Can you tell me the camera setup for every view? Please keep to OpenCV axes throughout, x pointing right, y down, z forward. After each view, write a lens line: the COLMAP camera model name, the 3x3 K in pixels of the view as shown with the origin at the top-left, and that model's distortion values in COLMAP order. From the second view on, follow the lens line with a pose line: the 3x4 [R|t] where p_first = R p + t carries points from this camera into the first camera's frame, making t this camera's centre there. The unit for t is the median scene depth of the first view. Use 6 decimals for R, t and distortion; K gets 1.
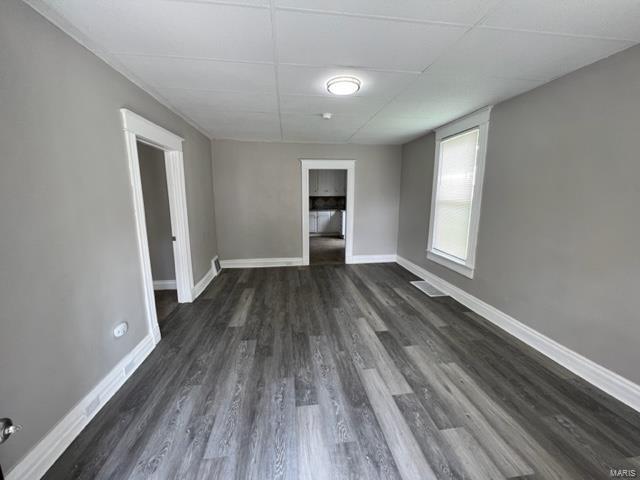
lens RADIAL K [[256.7, 0, 317.3], [0, 256.7, 238.2], [0, 0, 1]] dist [-0.001776, 0.000190]
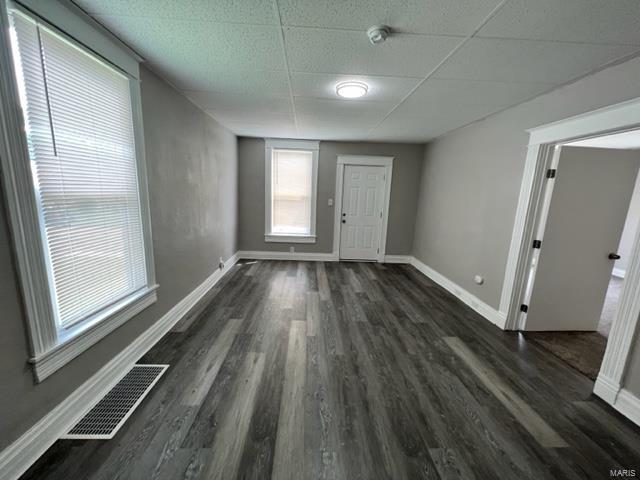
lens RADIAL K [[256.7, 0, 317.3], [0, 256.7, 238.2], [0, 0, 1]] dist [-0.001776, 0.000190]
pose [[-0.995742, -0.049985, 0.077453, 0.104342], [-0.021037, 0.941270, 0.336999, -0.289538], [-0.089749, 0.333935, -0.938314, 1.730704]]
